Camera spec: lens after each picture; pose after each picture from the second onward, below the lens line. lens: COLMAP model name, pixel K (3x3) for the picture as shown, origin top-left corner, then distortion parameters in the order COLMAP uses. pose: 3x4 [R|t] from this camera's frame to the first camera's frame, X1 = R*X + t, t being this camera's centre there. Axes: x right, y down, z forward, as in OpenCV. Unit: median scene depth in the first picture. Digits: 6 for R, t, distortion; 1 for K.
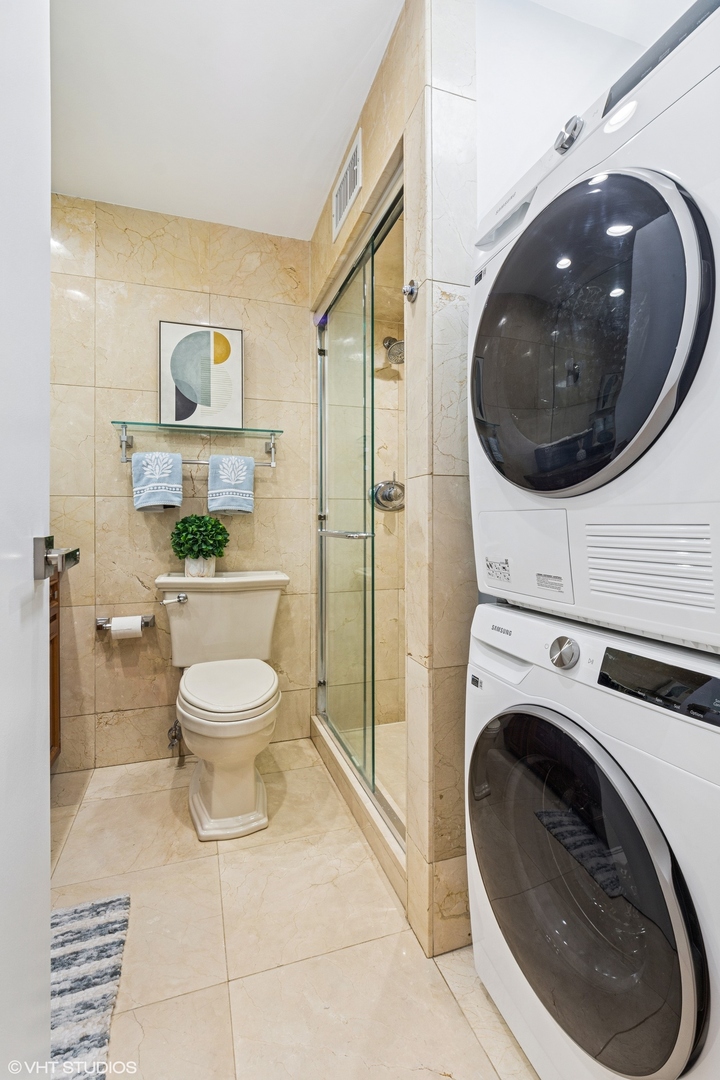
lens RADIAL K [[504.0, 0, 364.5], [0, 504.0, 521.0], [0, 0, 1]] dist [-0.002766, -0.000145]
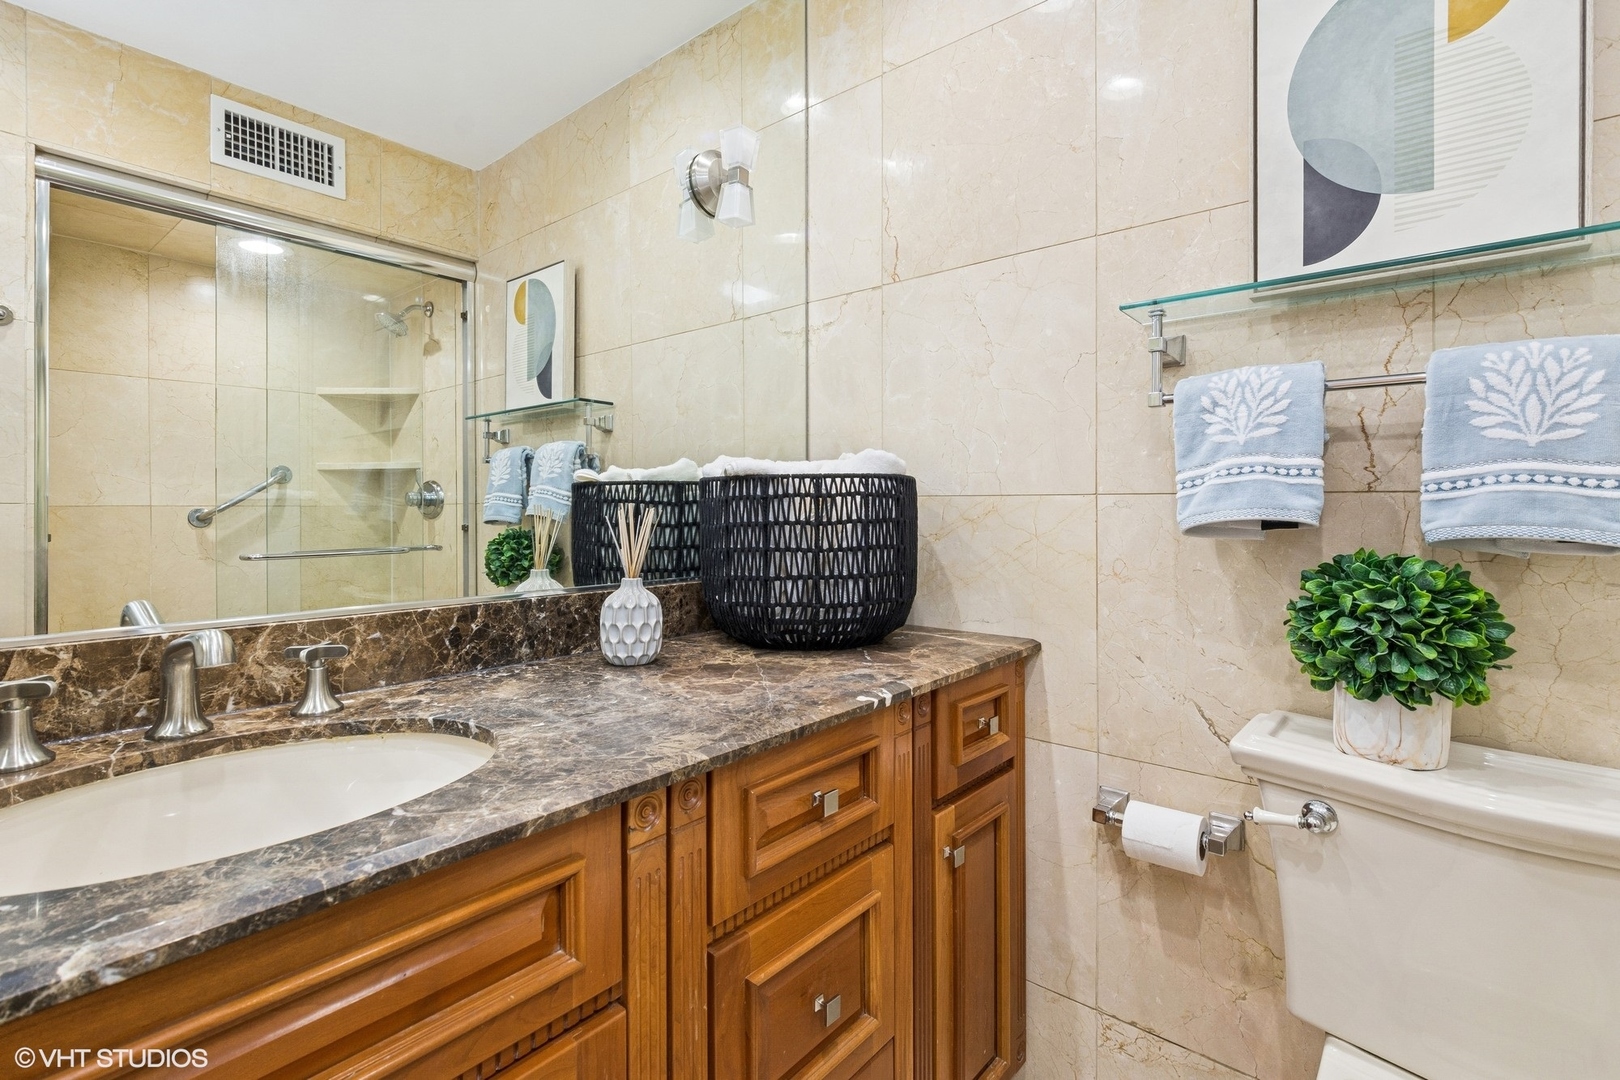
lens RADIAL K [[756.1, 0, 817.4], [0, 756.1, 505.2], [0, 0, 1]] dist [-0.002766, -0.000145]
pose [[0.523361, 0.001479, -0.852110, -0.118246], [0.001092, 0.999997, 0.002406, -0.041982], [0.852111, -0.002189, 0.523357, 0.466297]]
